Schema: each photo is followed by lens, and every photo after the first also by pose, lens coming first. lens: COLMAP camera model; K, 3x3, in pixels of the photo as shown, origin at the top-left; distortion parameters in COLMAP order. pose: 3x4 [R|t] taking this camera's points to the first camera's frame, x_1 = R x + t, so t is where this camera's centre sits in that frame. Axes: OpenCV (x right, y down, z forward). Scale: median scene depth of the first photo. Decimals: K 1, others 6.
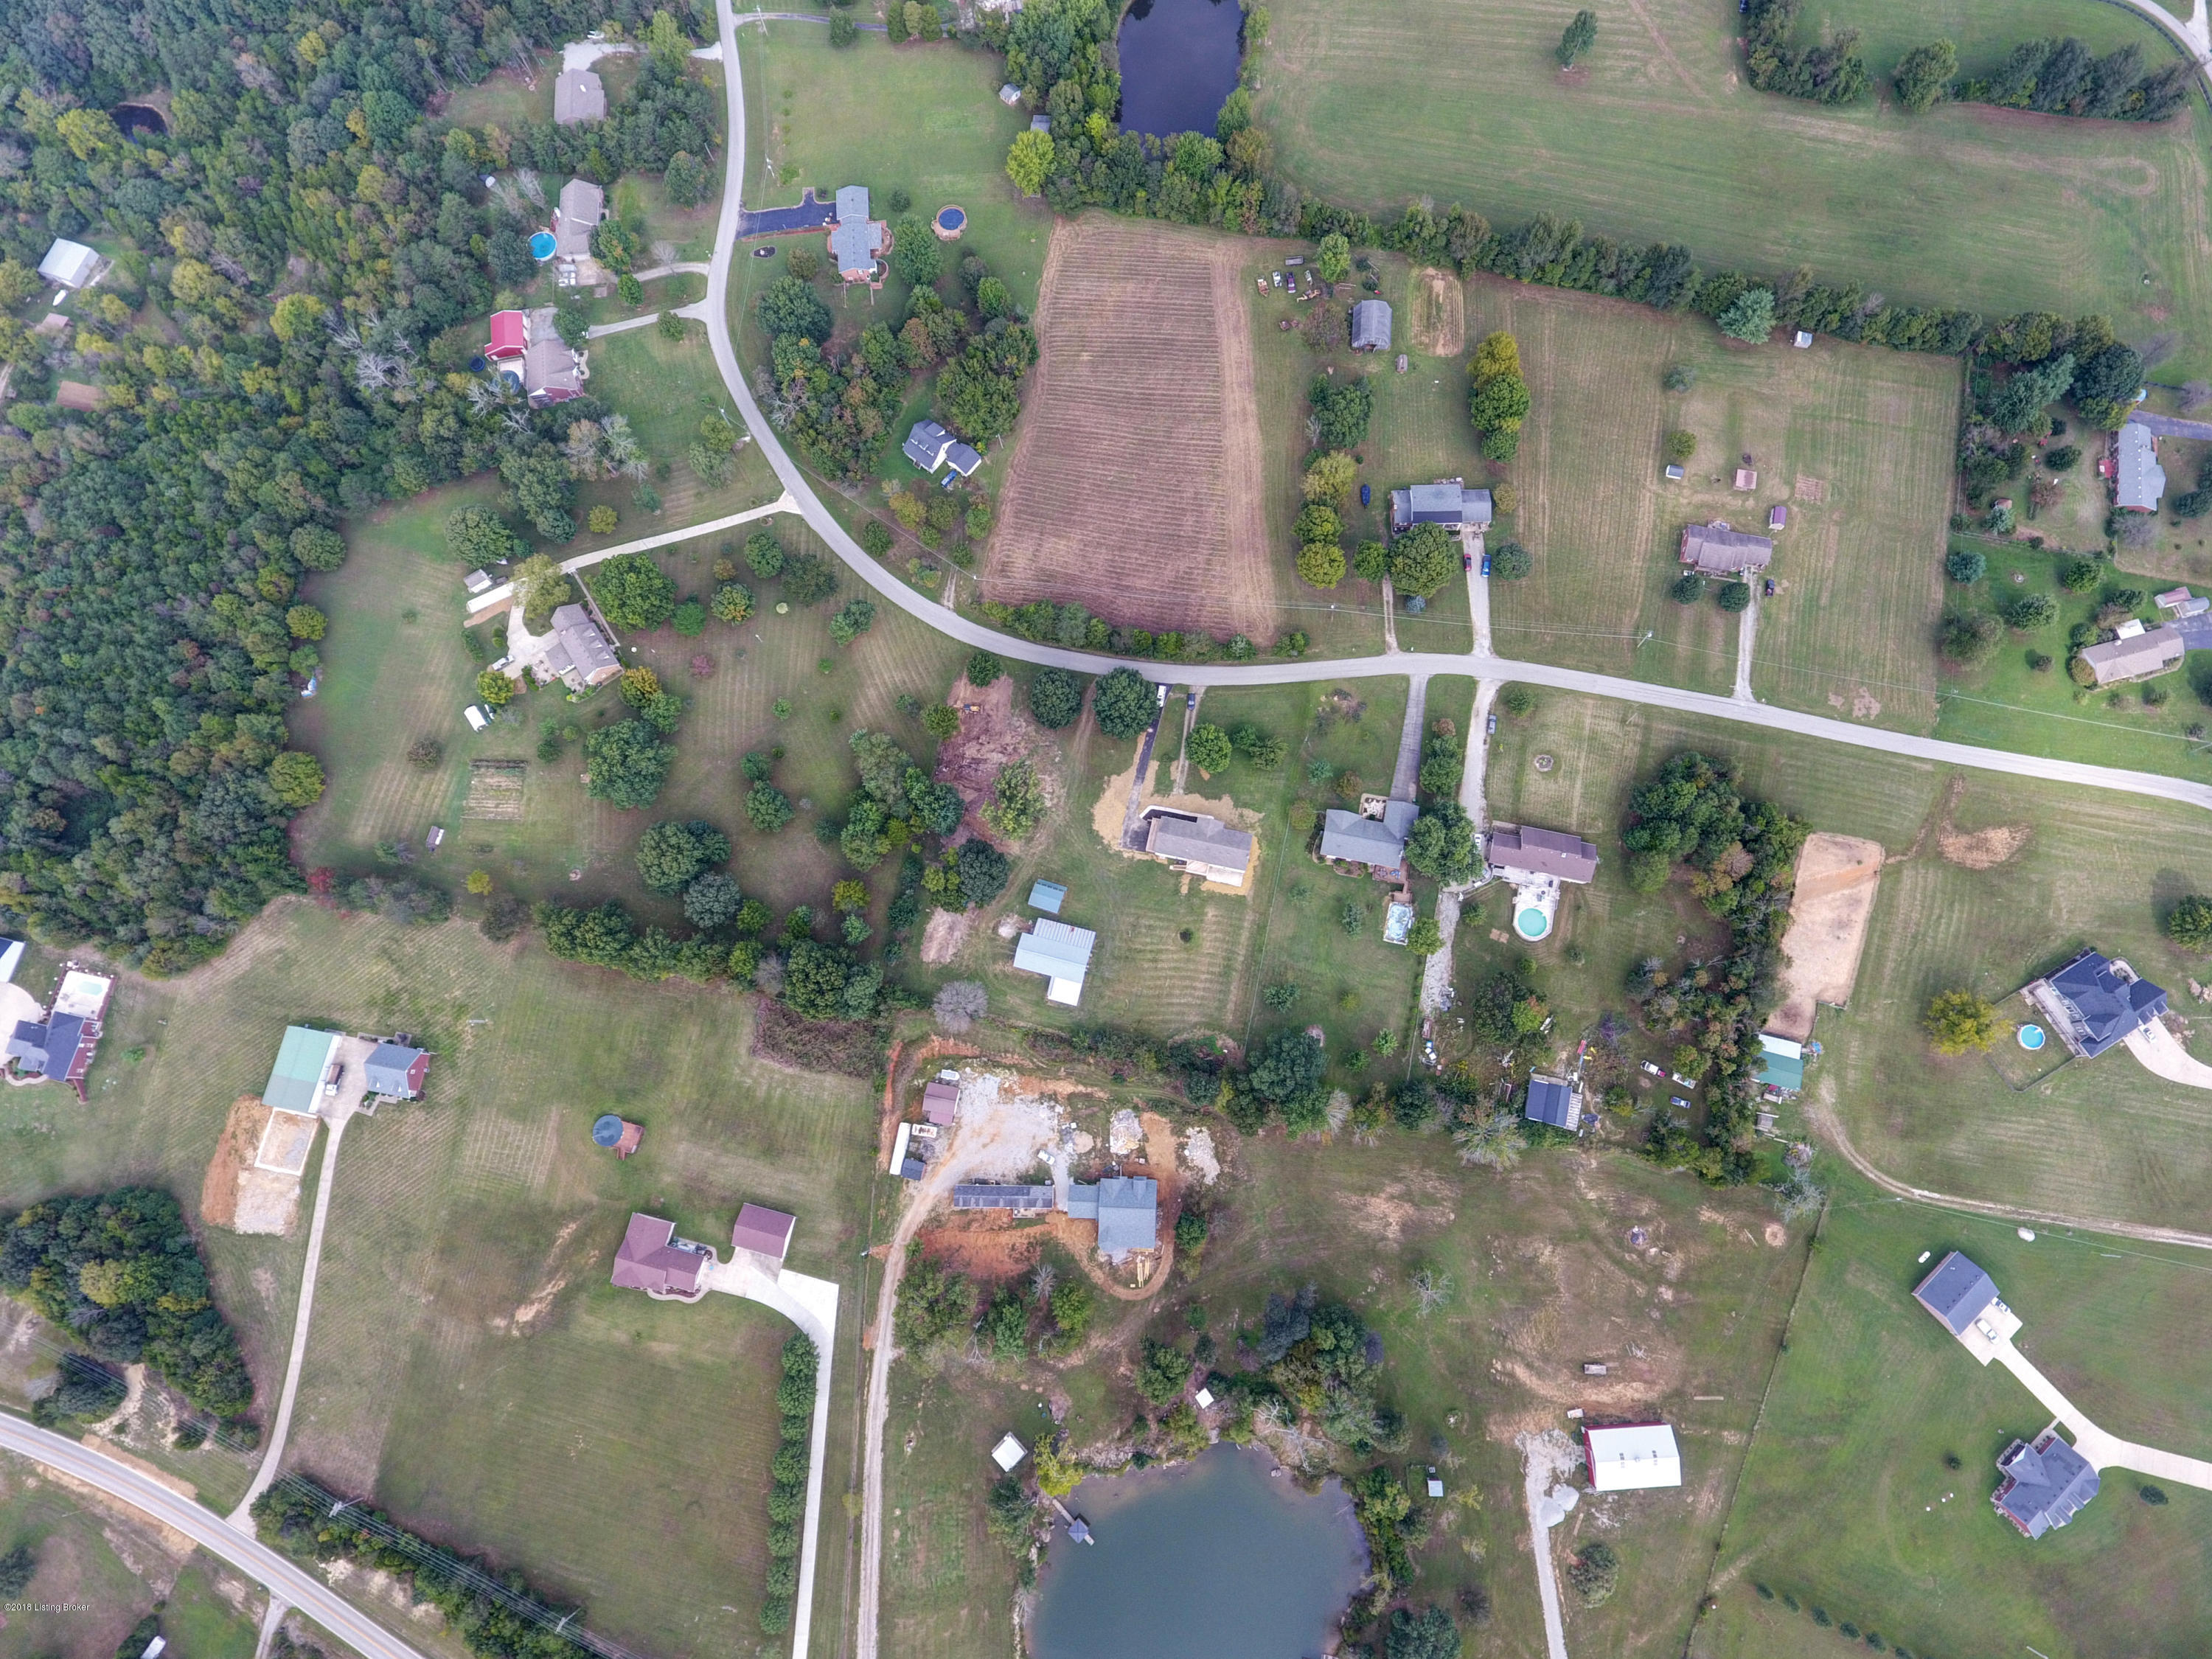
lens RADIAL K [[1299.3, 0, 1125.0], [0, 1299.3, 807.1], [0, 0, 1]] dist [-0.003310, -0.002310]
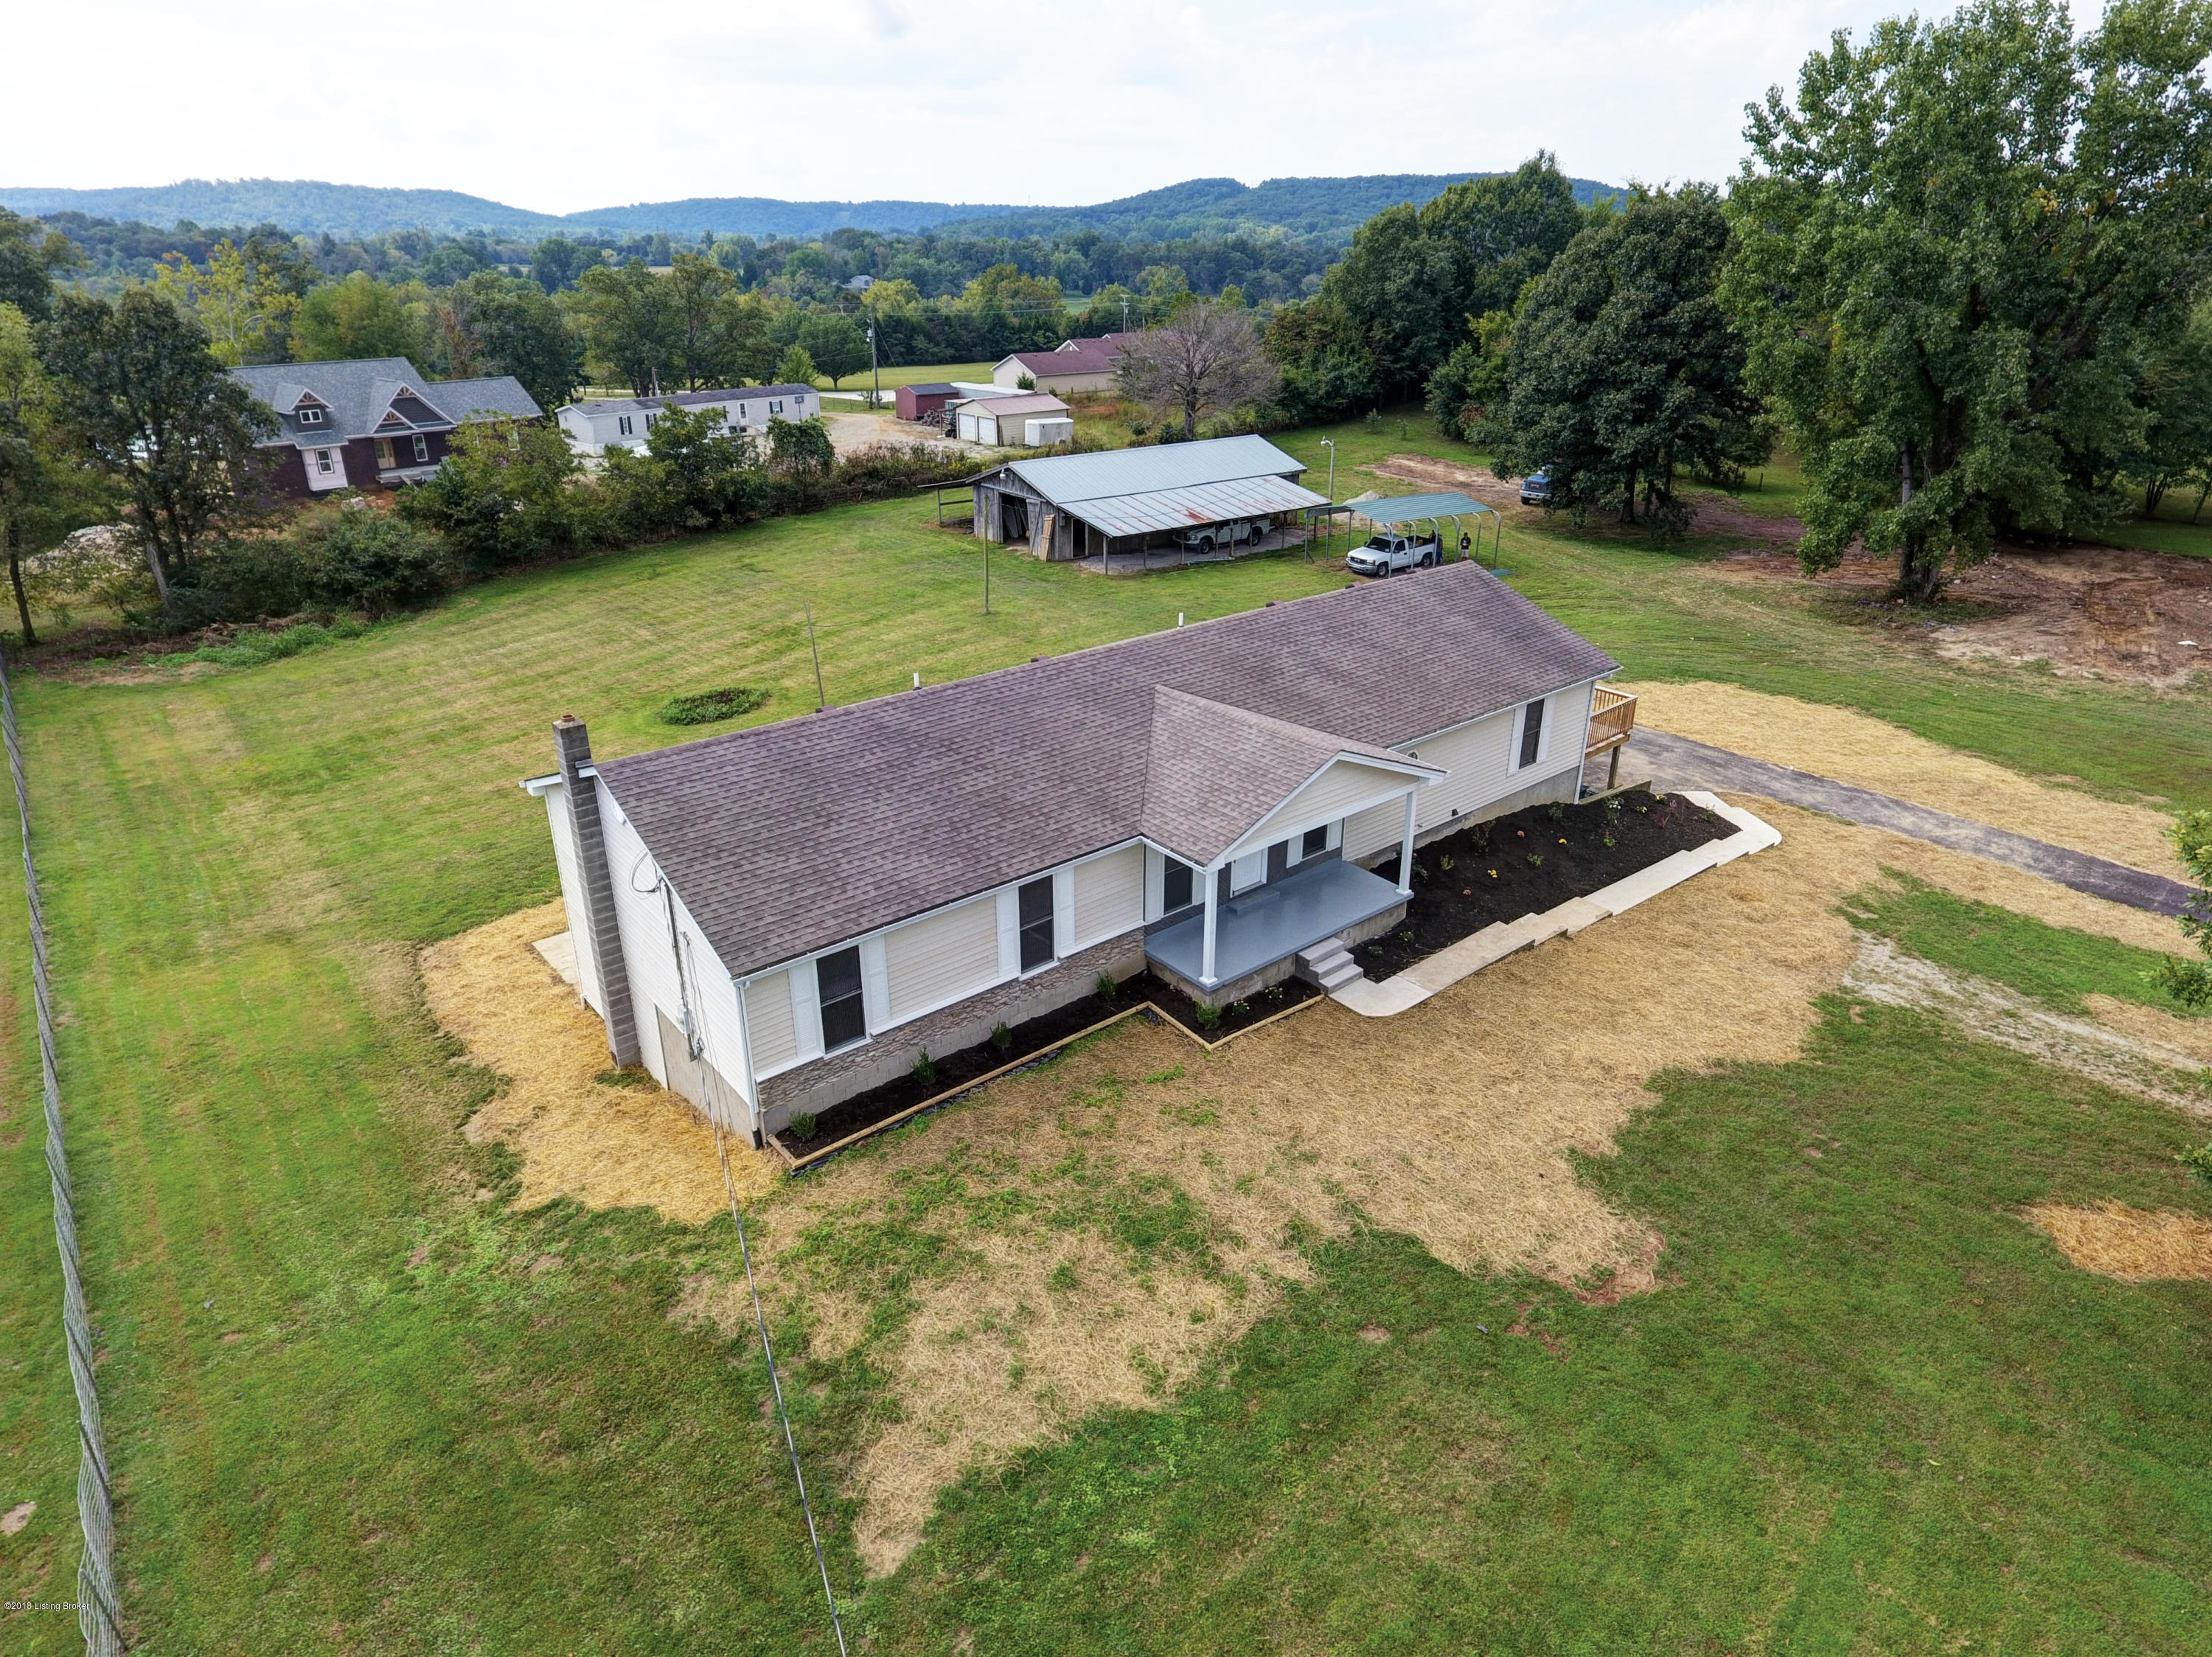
lens RADIAL K [[1299.3, 0, 1116.1], [0, 1299.3, 792.7], [0, 0, 1]] dist [-0.003310, -0.002310]
pose [[-0.612631, 0.343990, -0.711586, 0.125778], [-0.760570, -0.011693, 0.649150, -0.027997], [0.214981, 0.938900, 0.268792, 0.981963]]
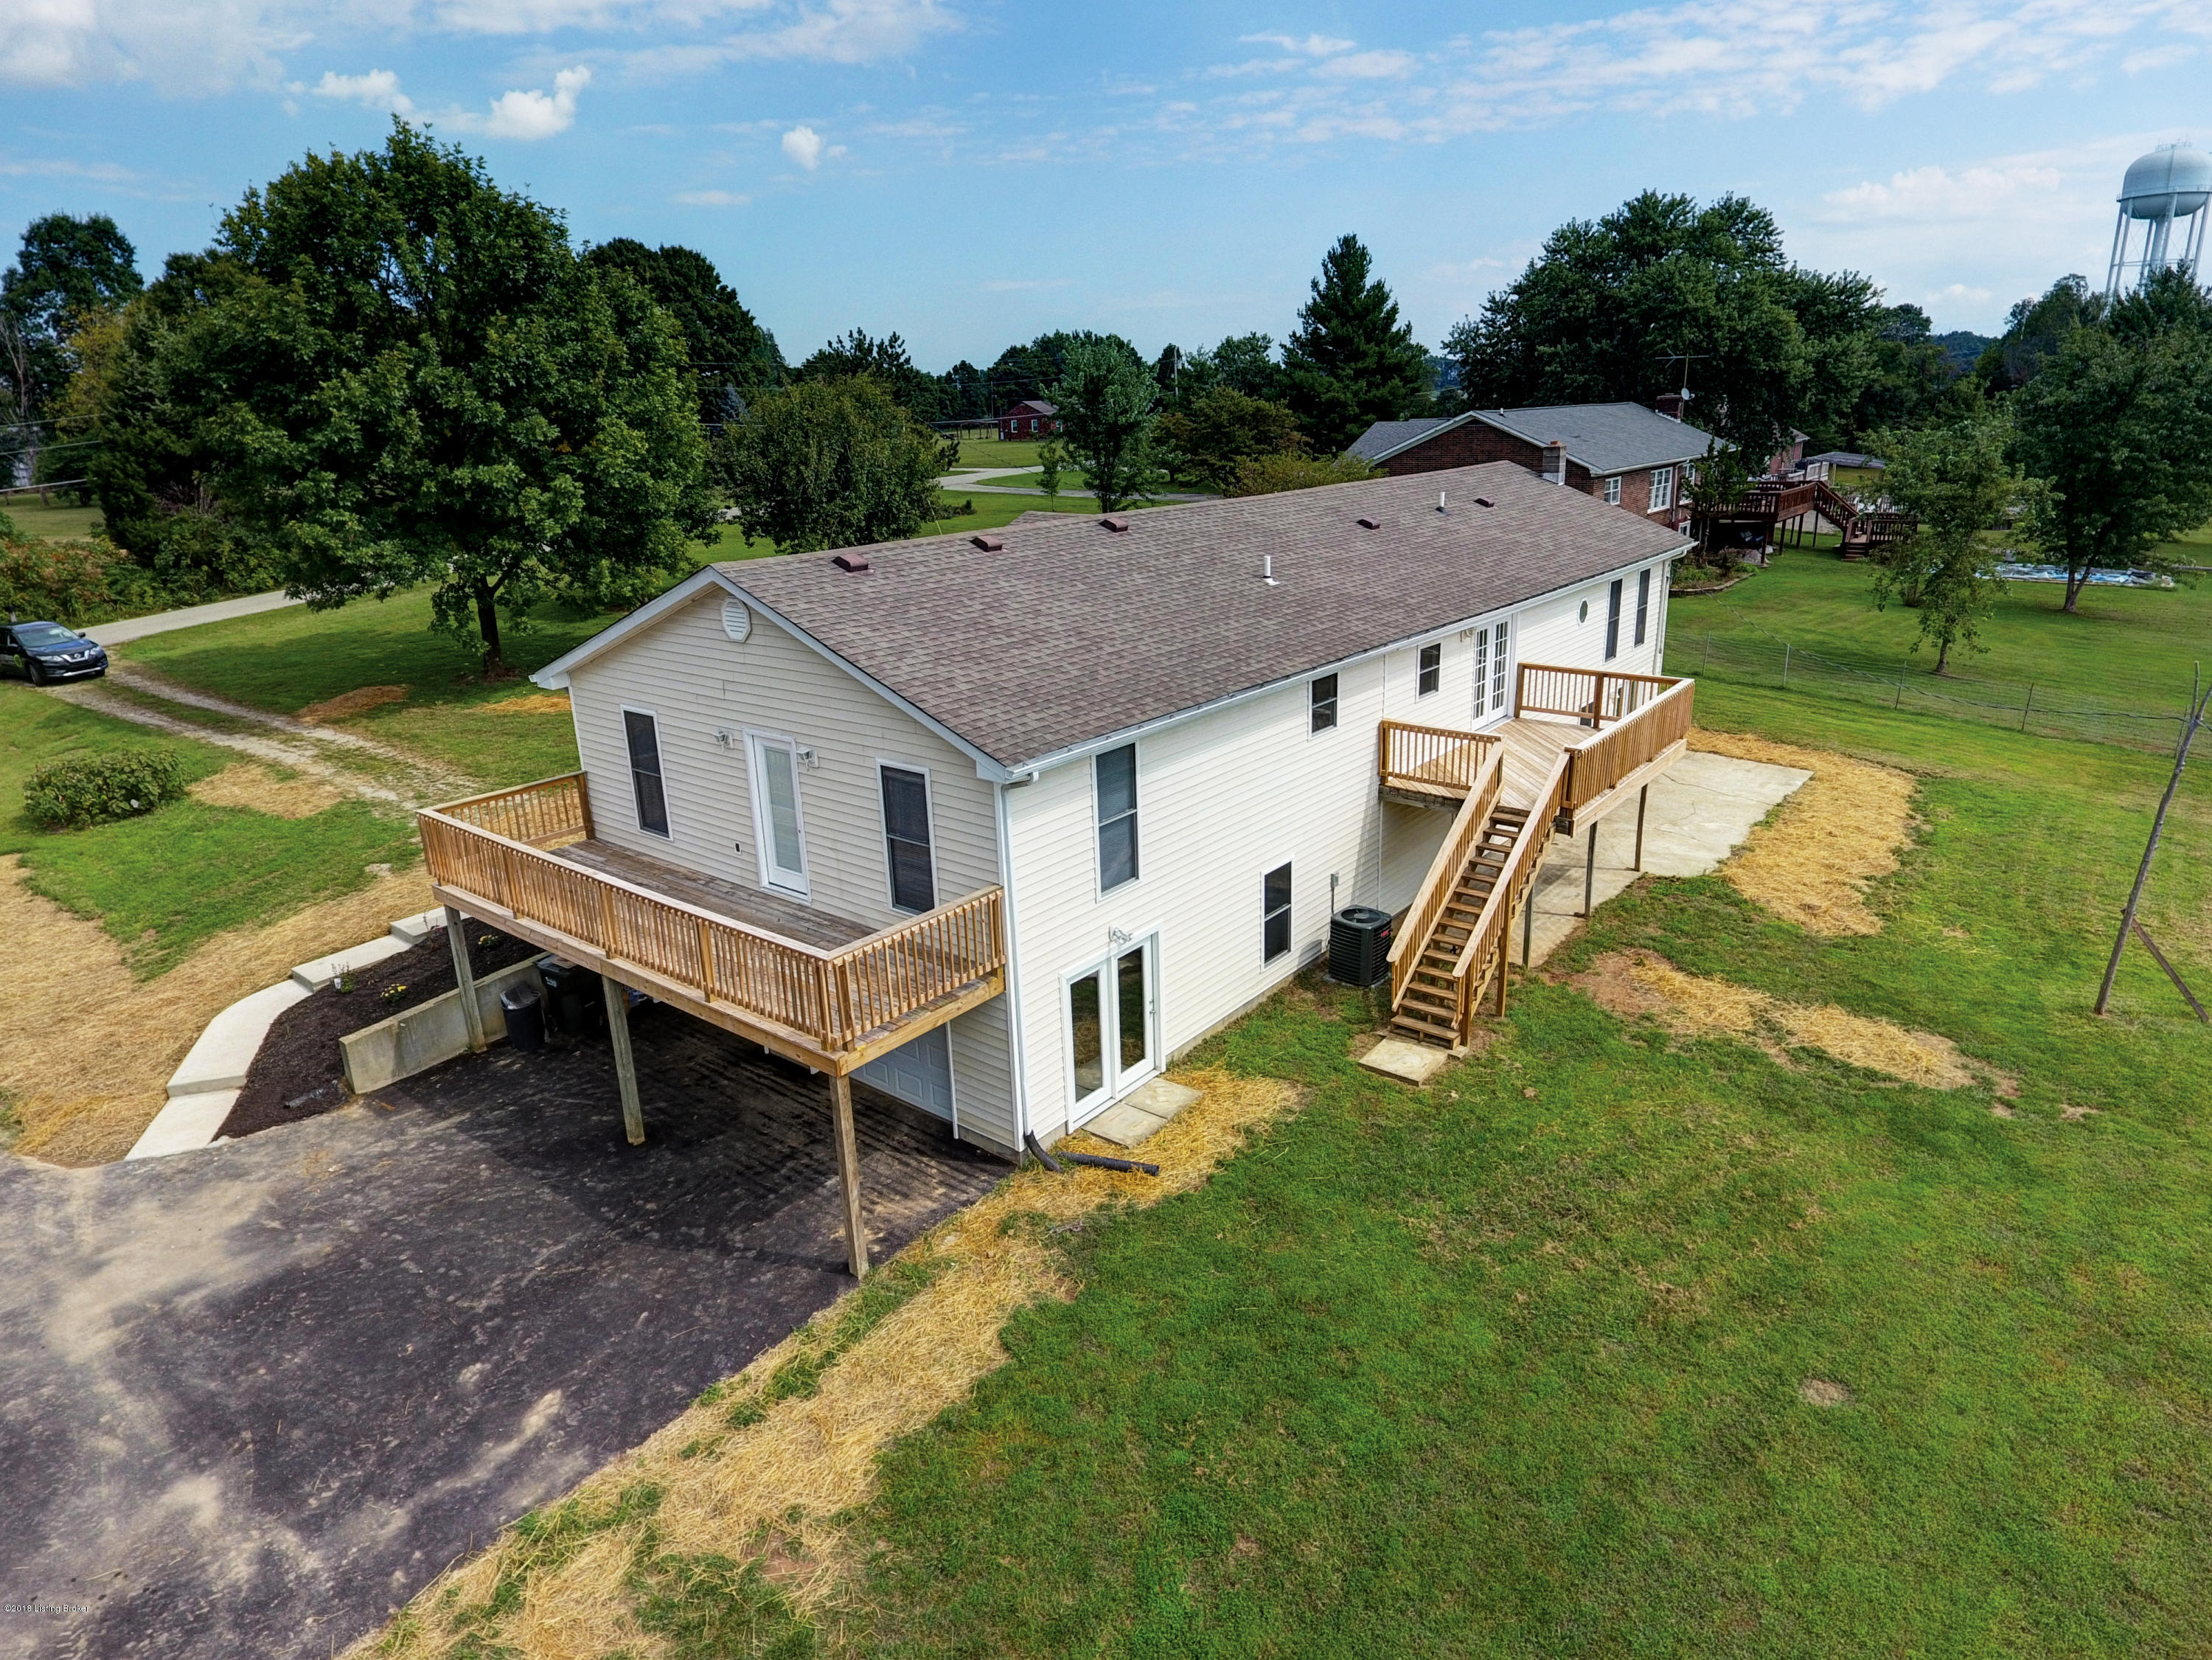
lens RADIAL K [[1299.4, 0, 1123.2], [0, 1299.4, 786.8], [0, 0, 1]] dist [-0.003310, -0.002310]
pose [[0.440741, -0.227971, 0.868203, -0.011261], [0.873271, 0.332710, -0.355951, 0.052209], [-0.207714, 0.915059, 0.345719, 0.986913]]
